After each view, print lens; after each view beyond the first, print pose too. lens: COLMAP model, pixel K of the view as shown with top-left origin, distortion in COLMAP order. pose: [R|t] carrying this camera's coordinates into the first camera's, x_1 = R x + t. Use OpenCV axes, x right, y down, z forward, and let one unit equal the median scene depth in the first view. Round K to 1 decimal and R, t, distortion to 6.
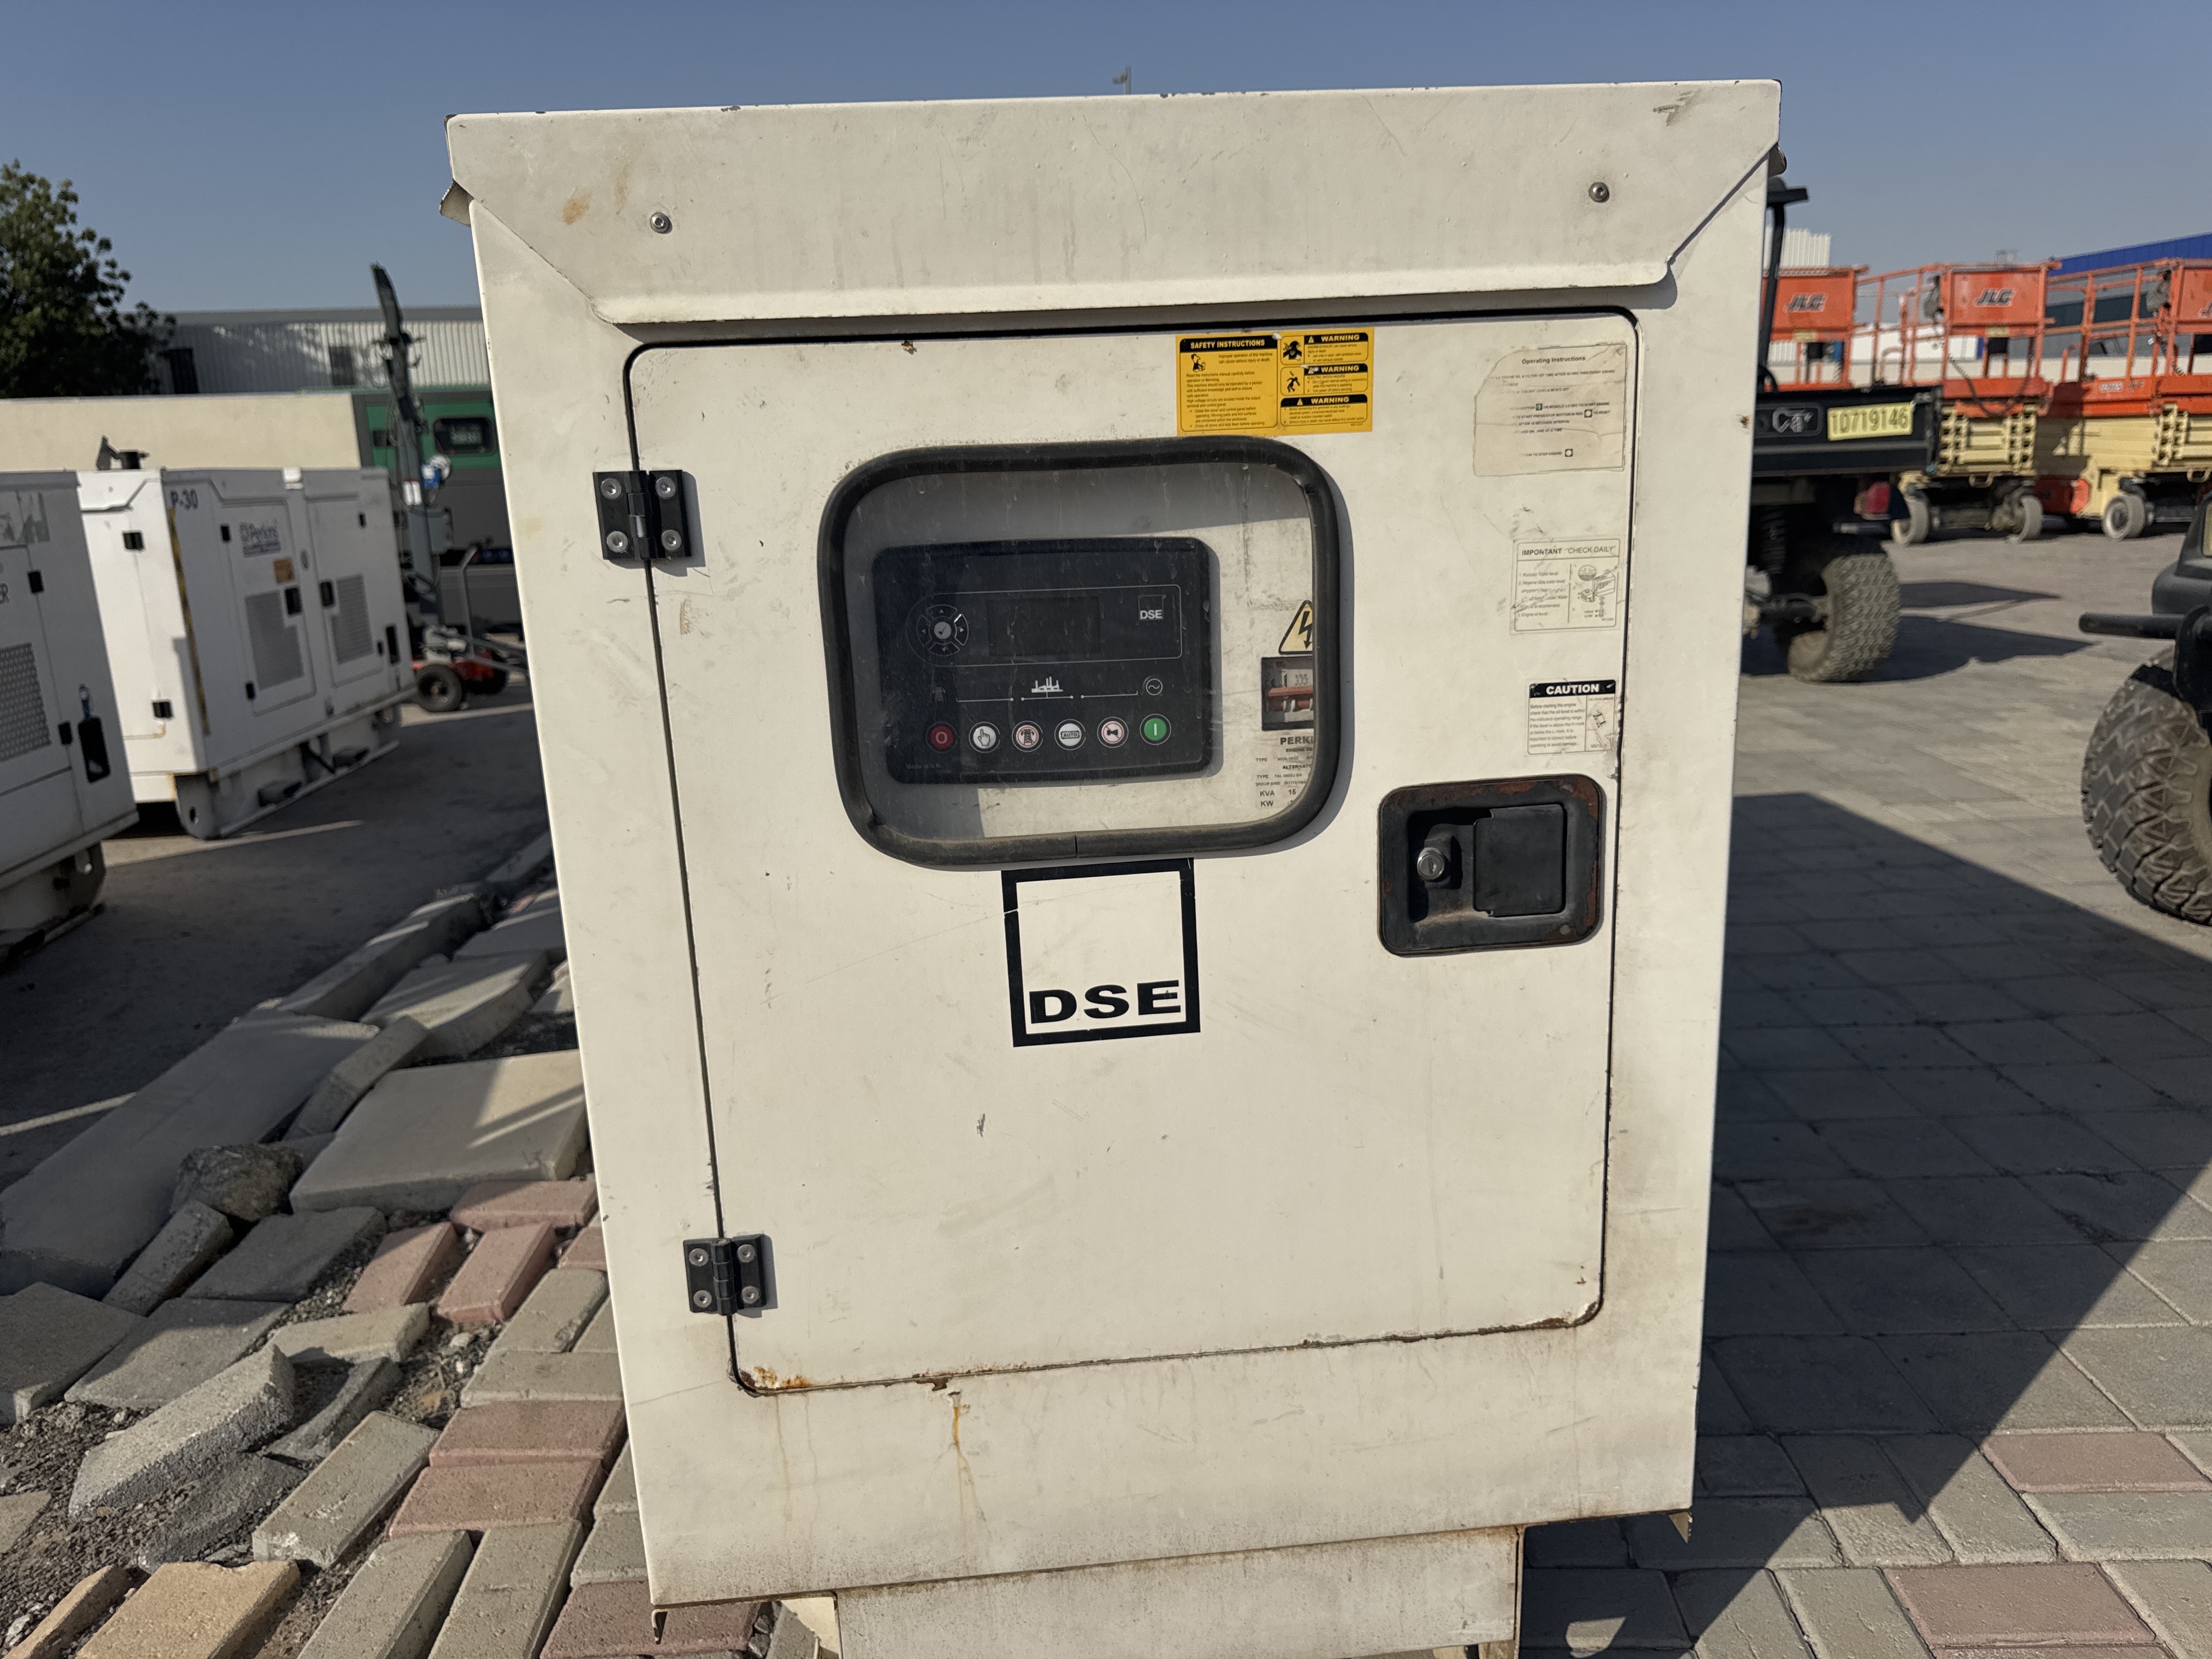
lens RADIAL K [[1569.3, 0, 1106.0], [0, 1569.3, 829.5], [0, 0, 1]] dist [-0.002716, -0.000957]
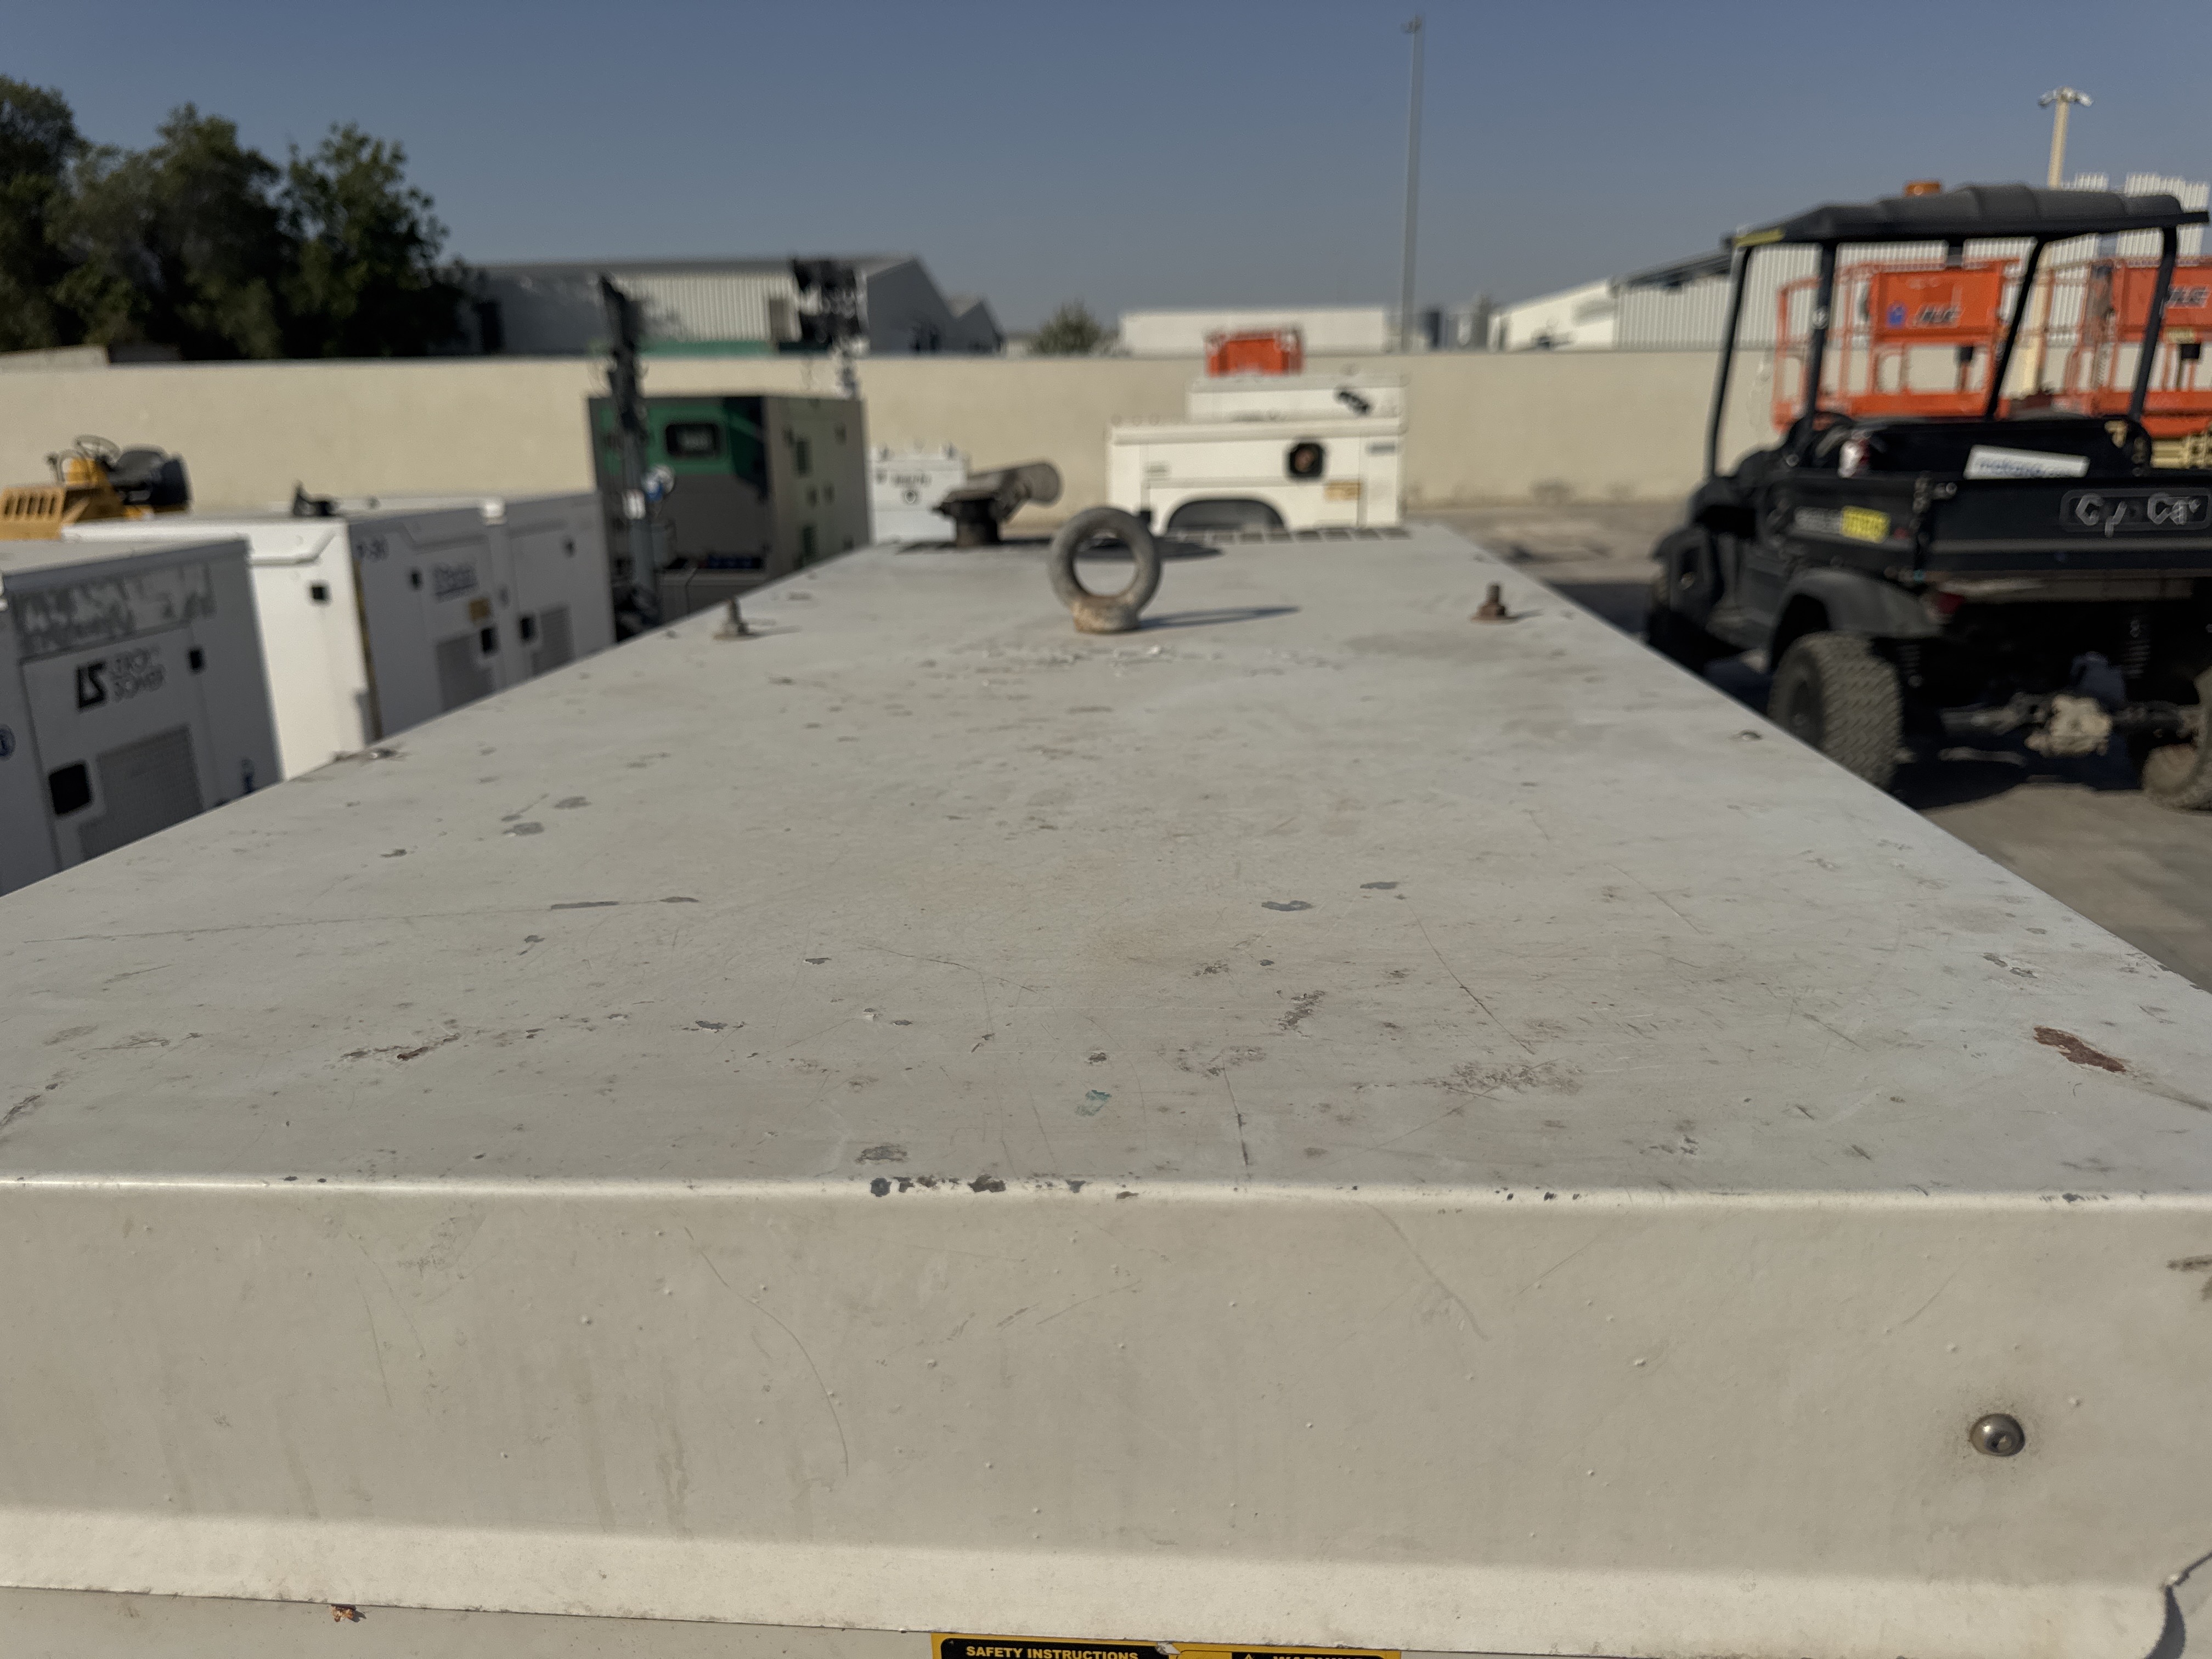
lens RADIAL K [[1584.2, 0, 1106.0], [0, 1584.2, 829.5], [0, 0, 1]] dist [-0.007413, -0.005856]
pose [[0.986156, 0.059488, -0.154780, 0.022414], [-0.055277, 0.997978, 0.031370, -0.084394], [0.156333, -0.022380, 0.987451, 0.088213]]
